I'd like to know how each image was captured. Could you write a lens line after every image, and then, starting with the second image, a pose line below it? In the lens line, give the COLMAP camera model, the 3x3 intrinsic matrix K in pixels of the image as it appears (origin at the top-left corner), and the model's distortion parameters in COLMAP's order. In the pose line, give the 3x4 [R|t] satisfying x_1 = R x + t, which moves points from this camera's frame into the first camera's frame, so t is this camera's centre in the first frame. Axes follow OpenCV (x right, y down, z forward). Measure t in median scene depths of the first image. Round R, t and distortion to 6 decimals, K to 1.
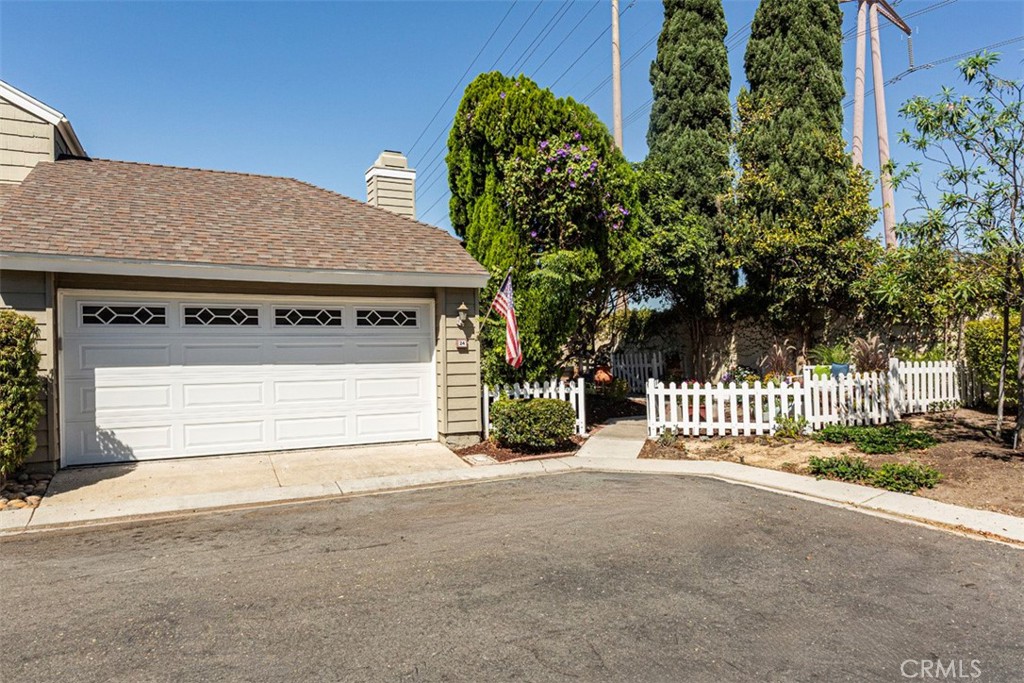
lens RADIAL K [[658.8, 0, 512.0], [0, 658.8, 341.5], [0, 0, 1]] dist [-0.002405, -0.000952]
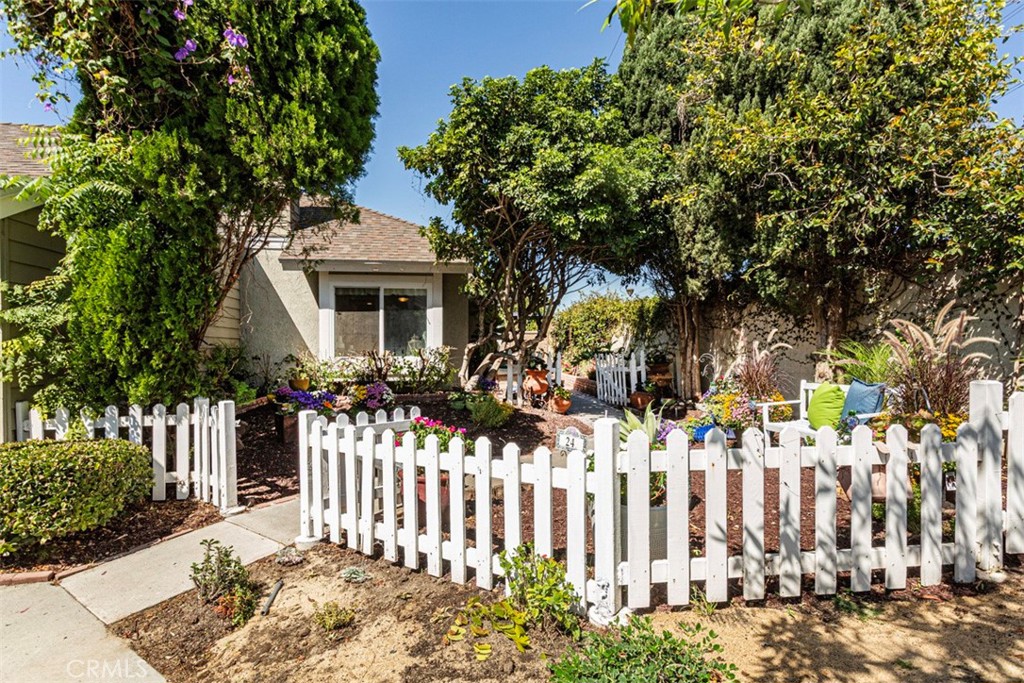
lens RADIAL K [[499.5, 0, 512.2], [0, 499.5, 361.2], [0, 0, 1]] dist [-0.003019, 0.000094]
pose [[0.945062, 0.018829, -0.326347, 0.345143], [-0.005354, 0.999097, 0.042138, 0.005343], [0.326846, -0.038076, 0.944310, 0.544582]]
